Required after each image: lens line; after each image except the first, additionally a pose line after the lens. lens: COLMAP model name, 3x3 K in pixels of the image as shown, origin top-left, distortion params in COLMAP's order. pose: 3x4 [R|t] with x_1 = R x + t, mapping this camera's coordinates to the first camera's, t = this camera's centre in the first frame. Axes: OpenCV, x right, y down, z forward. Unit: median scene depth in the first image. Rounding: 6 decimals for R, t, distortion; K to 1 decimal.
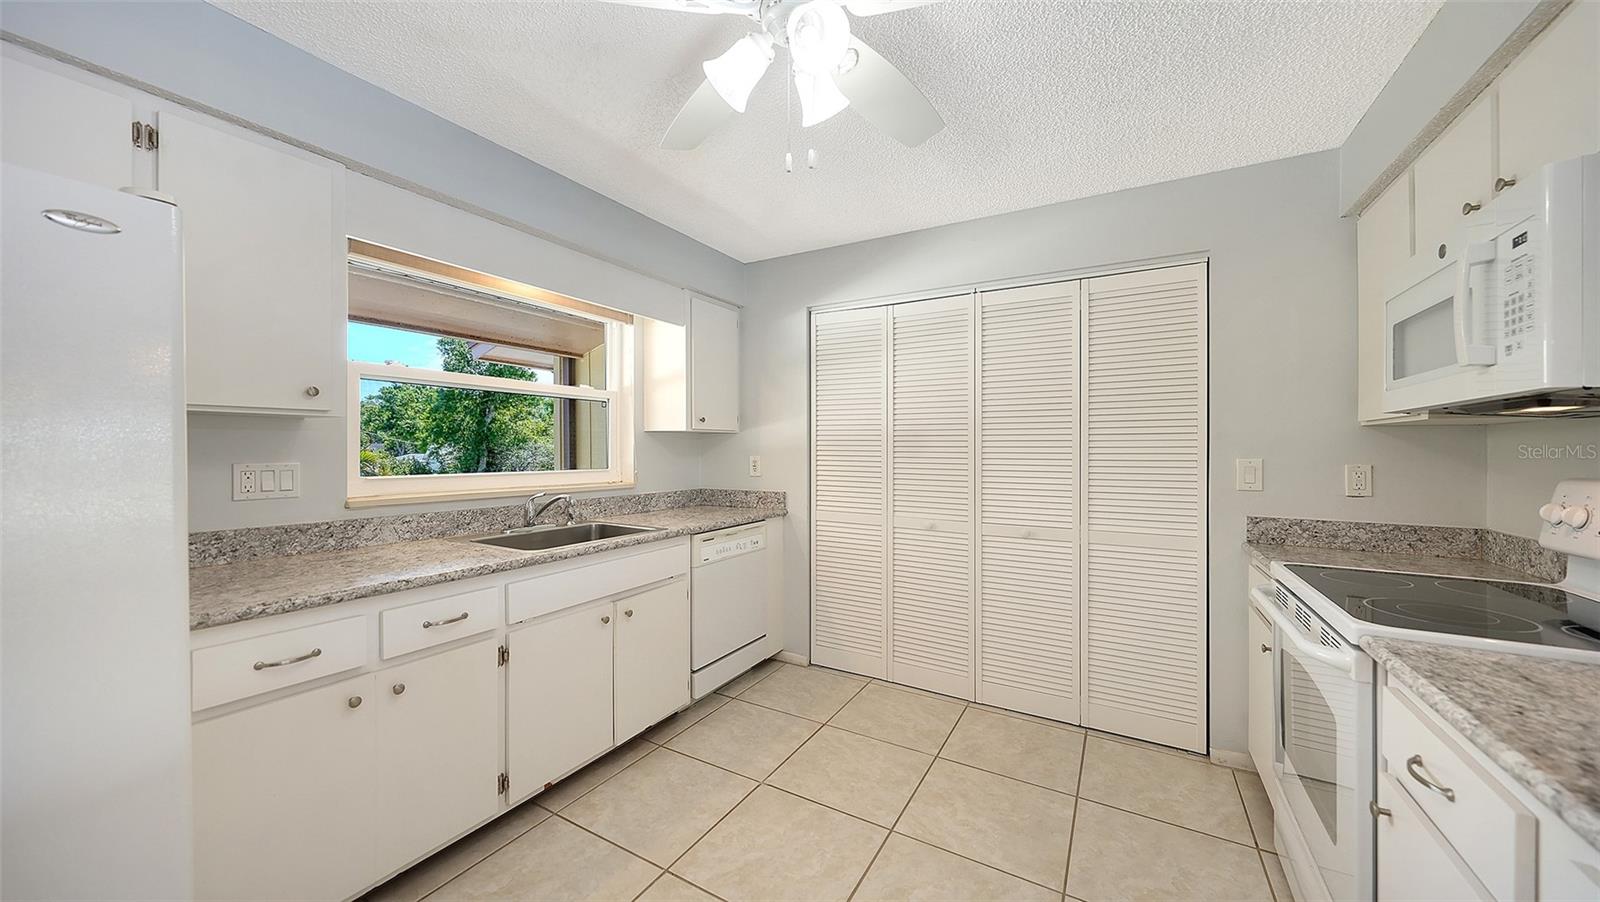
lens RADIAL K [[555.4, 0, 793.8], [0, 555.4, 450.8], [0, 0, 1]] dist [-0.004234, -0.000049]
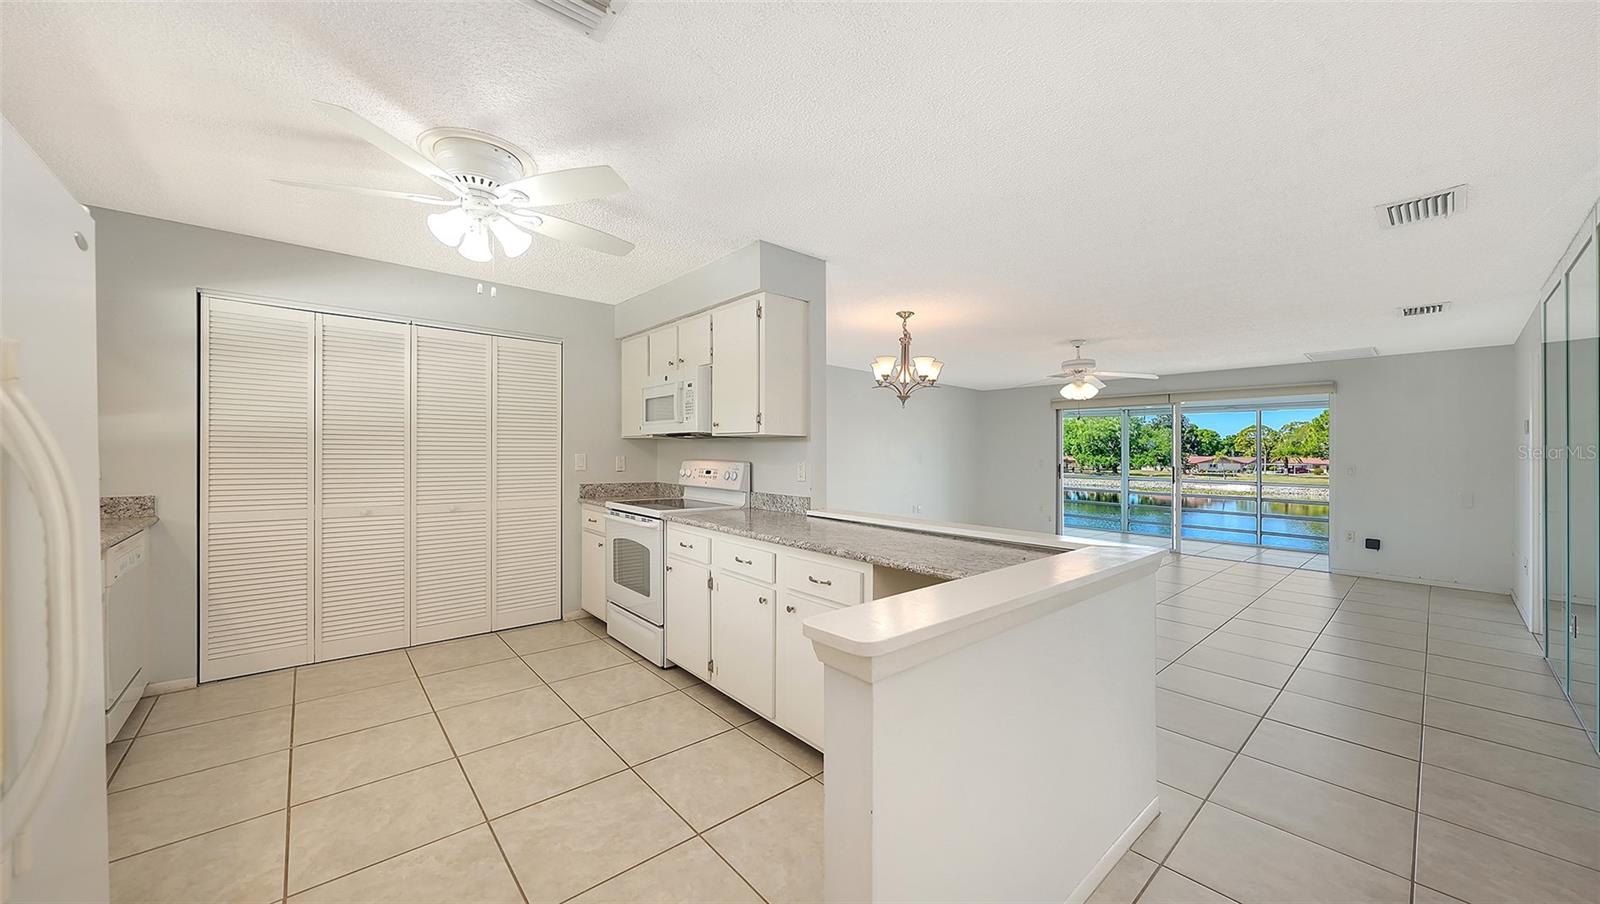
lens RADIAL K [[552.3, 0, 795.7], [0, 552.3, 471.8], [0, 0, 1]] dist [0.000739, 0.000010]
pose [[0.305542, -0.034555, 0.951551, -0.630450], [-0.006067, 0.999250, 0.038236, -0.001192], [-0.952159, -0.017455, 0.305103, -0.232424]]
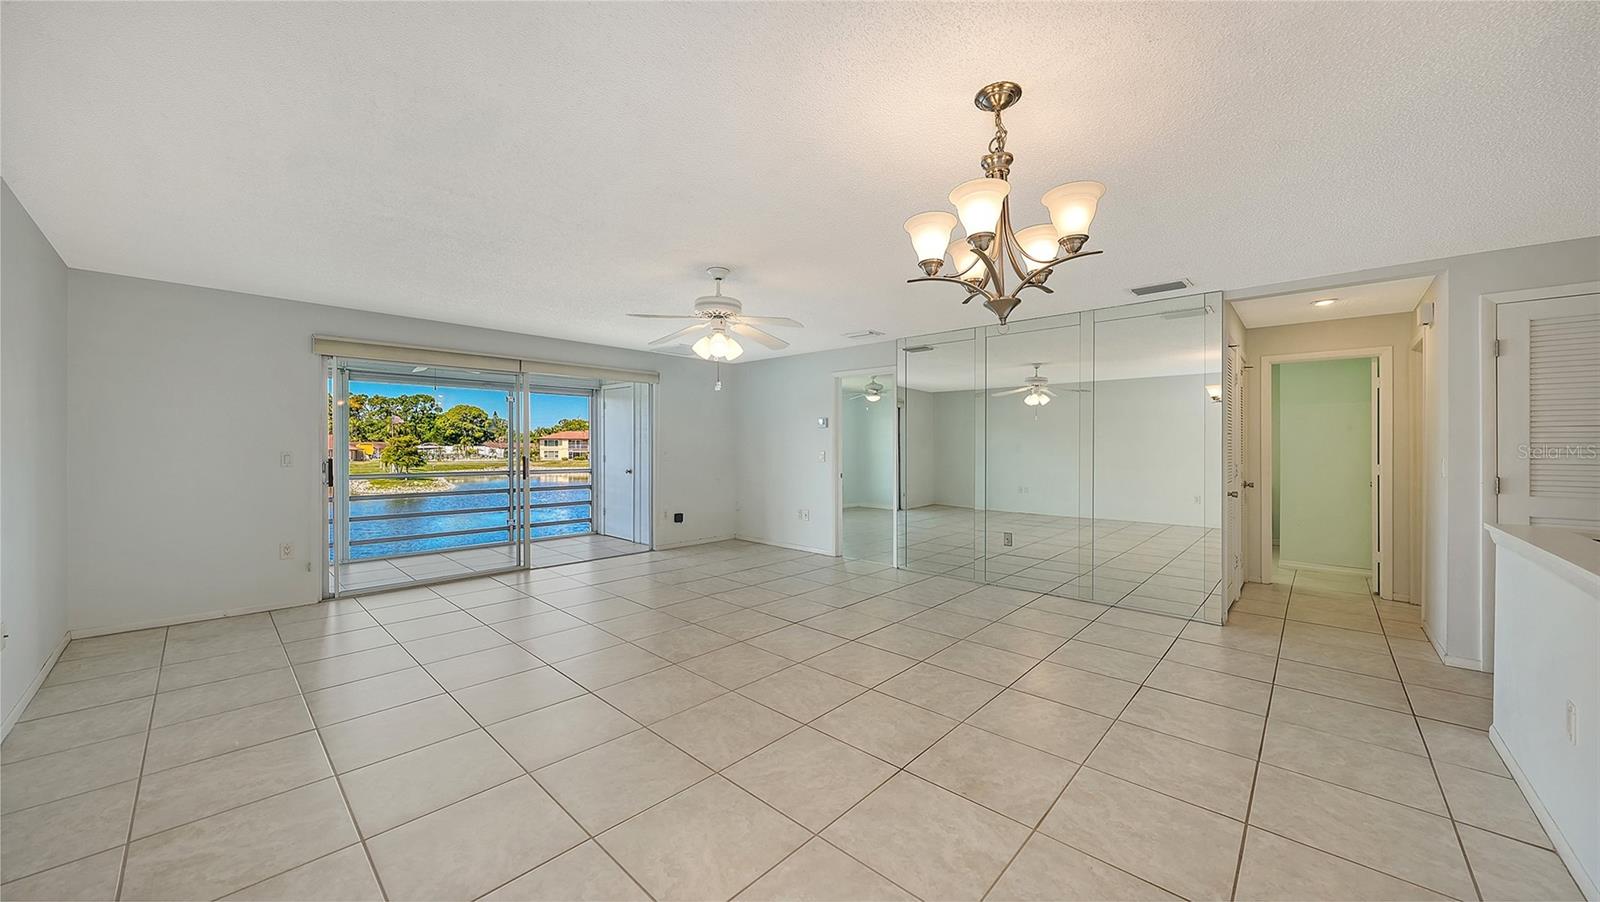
lens RADIAL K [[555.4, 0, 793.8], [0, 555.4, 450.8], [0, 0, 1]] dist [-0.004234, -0.000049]
pose [[-0.977615, -0.011626, 0.210082, 1.157933], [-0.008208, 0.999819, 0.017135, 0.002496], [-0.210243, 0.015027, -0.977534, 0.669340]]
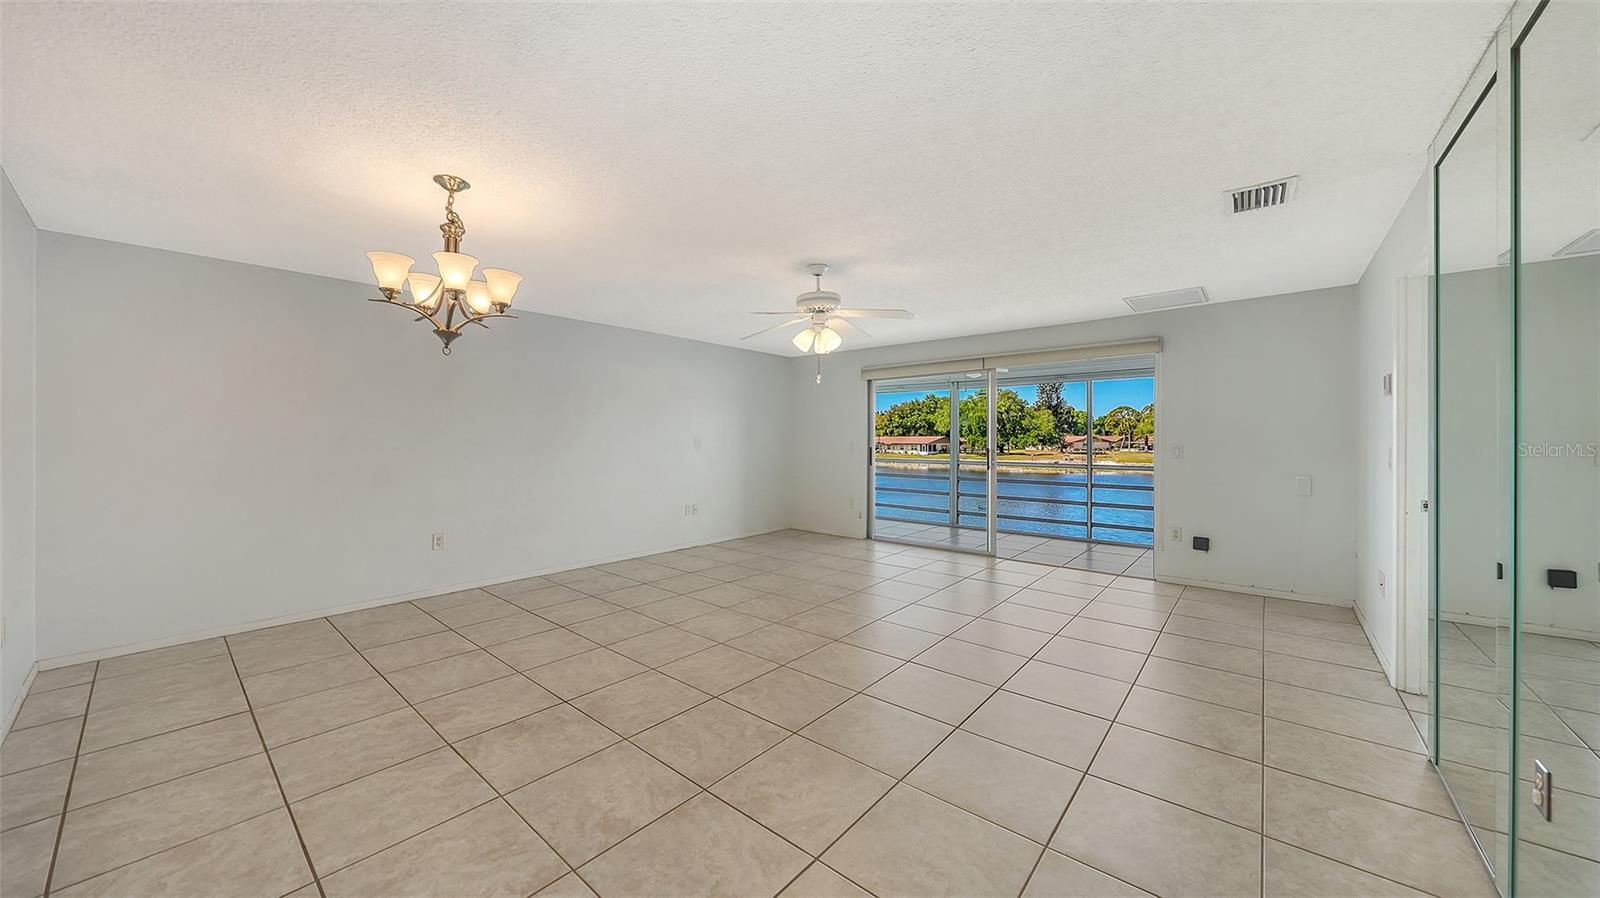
lens RADIAL K [[555.1, 0, 779.8], [0, 555.1, 473.4], [0, 0, 1]] dist [-0.007825, -0.000044]
pose [[0.169302, -0.068677, 0.983169, 0.251613], [0.008678, 0.997634, 0.068193, 0.008070], [-0.985526, -0.003013, 0.169497, -0.749205]]
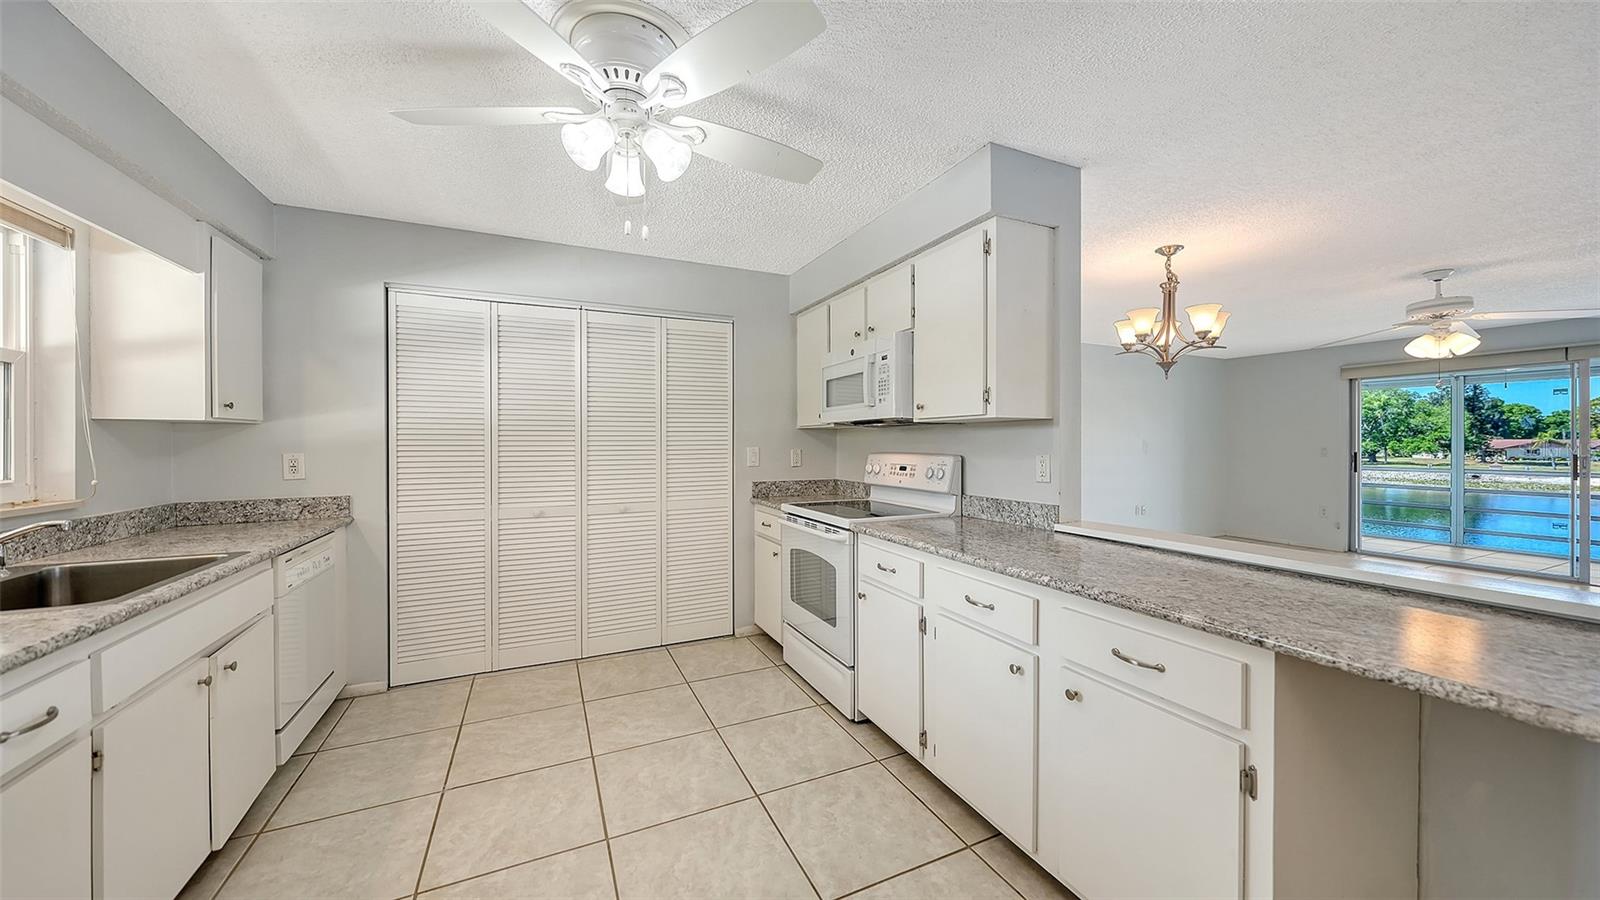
lens RADIAL K [[550.5, 0, 802.3], [0, 550.5, 454.6], [0, 0, 1]] dist [-0.004367, -0.000028]
pose [[0.555812, -0.024979, 0.830932, -0.392742], [0.009129, 0.999672, 0.023945, -0.001704], [-0.831258, -0.005723, 0.555858, -0.034678]]
